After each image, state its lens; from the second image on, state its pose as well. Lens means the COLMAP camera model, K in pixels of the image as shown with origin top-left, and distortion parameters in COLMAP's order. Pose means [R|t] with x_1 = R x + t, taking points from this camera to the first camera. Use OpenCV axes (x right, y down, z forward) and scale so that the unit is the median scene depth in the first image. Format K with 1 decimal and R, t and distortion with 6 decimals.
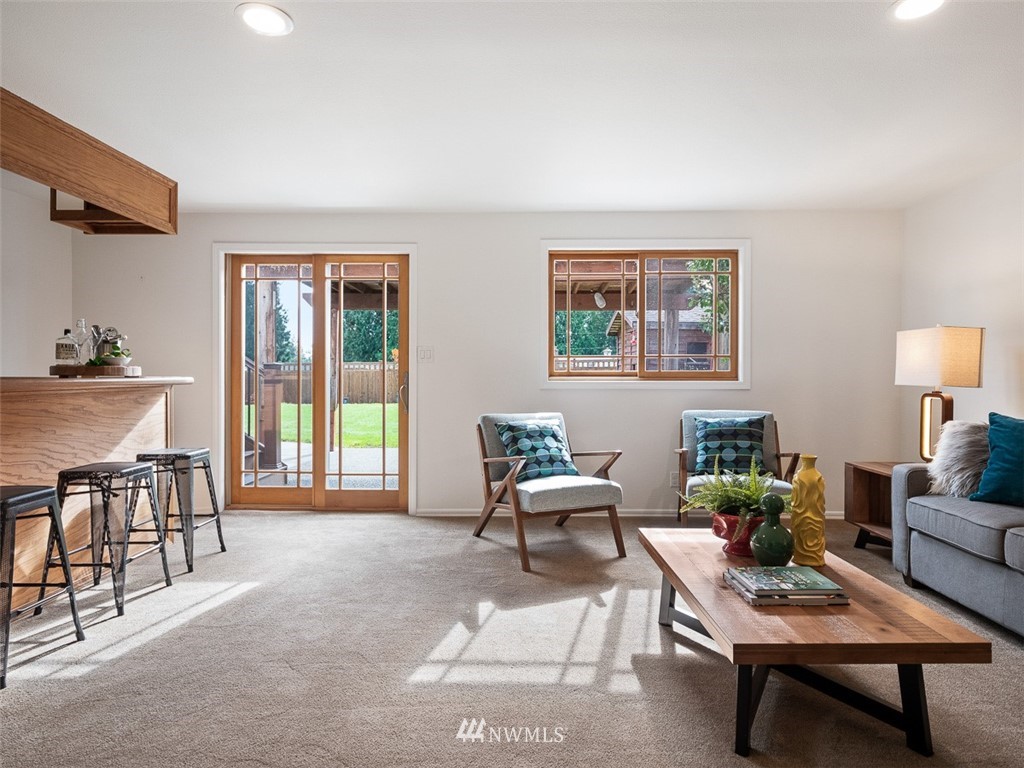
lens RADIAL K [[613.0, 0, 502.1], [0, 613.0, 377.9], [0, 0, 1]] dist [0.007122, -0.004625]
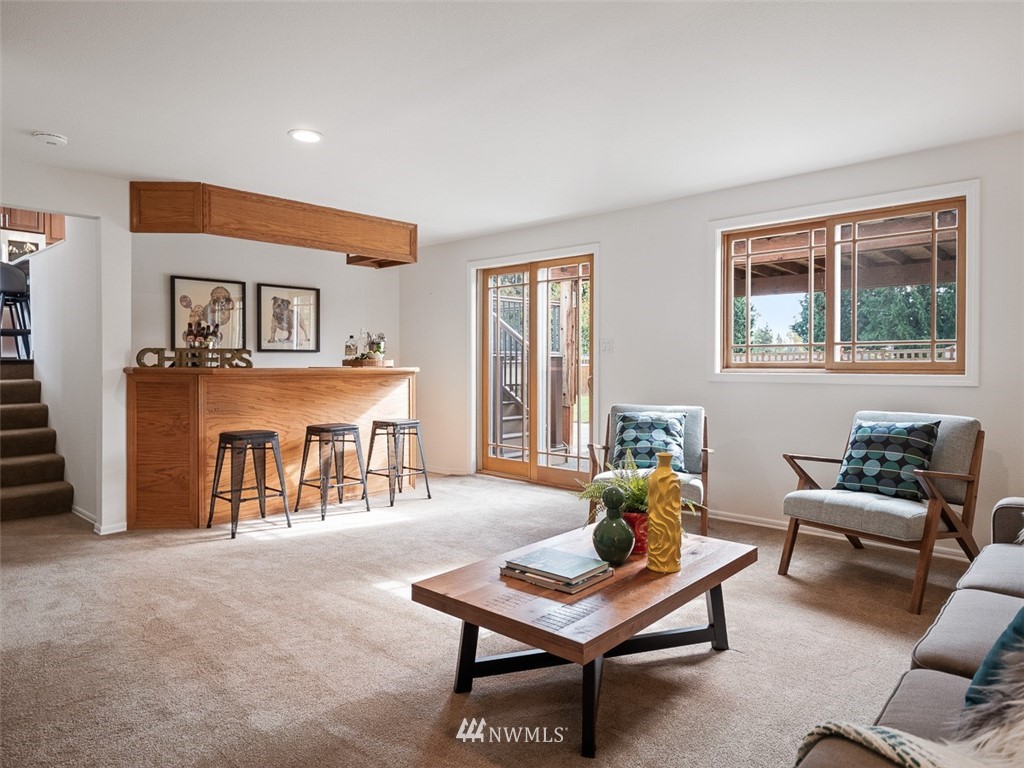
lens RADIAL K [[635.1, 0, 486.4], [0, 635.1, 369.5], [0, 0, 1]] dist [0.002270, -0.003941]
pose [[0.740219, 0.004866, -0.672349, 0.550816], [-0.005146, 0.999986, 0.001572, 0.000327], [0.672347, 0.002296, 0.740233, 0.064813]]
